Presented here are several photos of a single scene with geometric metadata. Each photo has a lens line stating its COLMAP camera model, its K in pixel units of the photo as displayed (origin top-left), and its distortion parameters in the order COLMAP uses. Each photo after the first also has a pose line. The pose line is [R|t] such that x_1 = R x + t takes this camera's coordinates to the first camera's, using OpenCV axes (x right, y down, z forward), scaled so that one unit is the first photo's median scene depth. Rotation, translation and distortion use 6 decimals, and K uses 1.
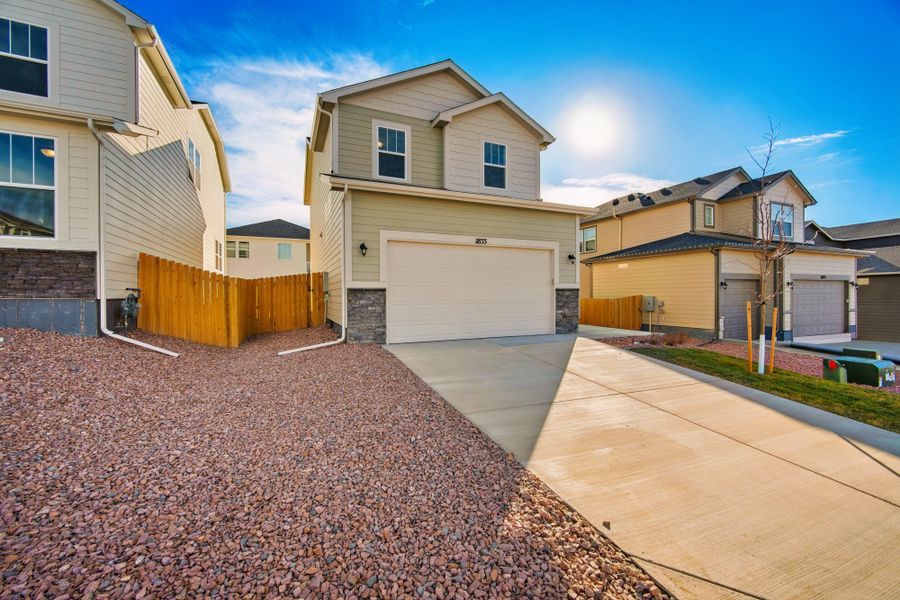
lens RADIAL K [[354.6, 0, 444.9], [0, 354.6, 297.6], [0, 0, 1]] dist [0.002305, 0.000234]
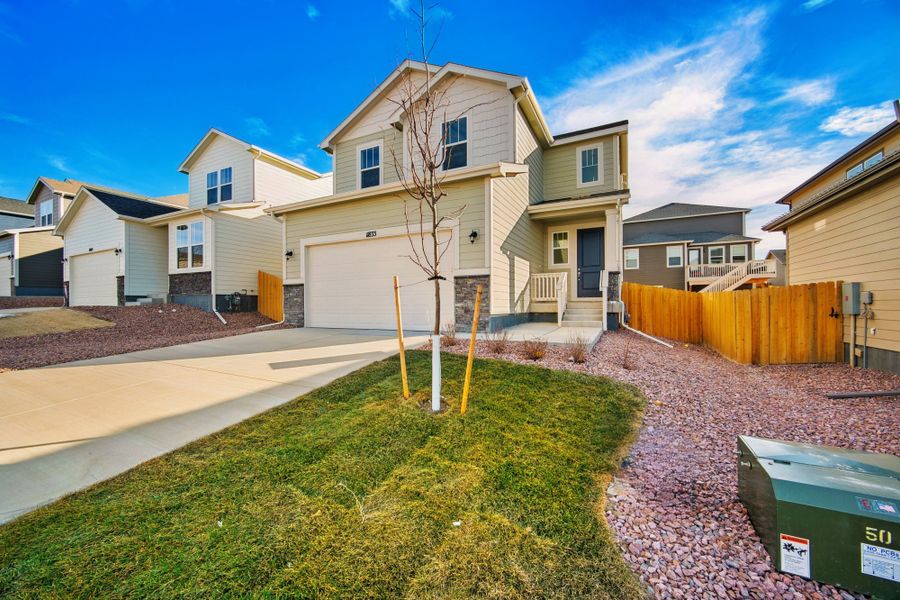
lens RADIAL K [[354.6, 0, 448.6], [0, 354.6, 304.0], [0, 0, 1]] dist [0.002305, 0.000234]
pose [[0.644932, -0.001487, -0.764239, 0.927052], [-0.001989, 0.999991, -0.003624, 0.041214], [0.764238, 0.003857, 0.644923, 0.461274]]
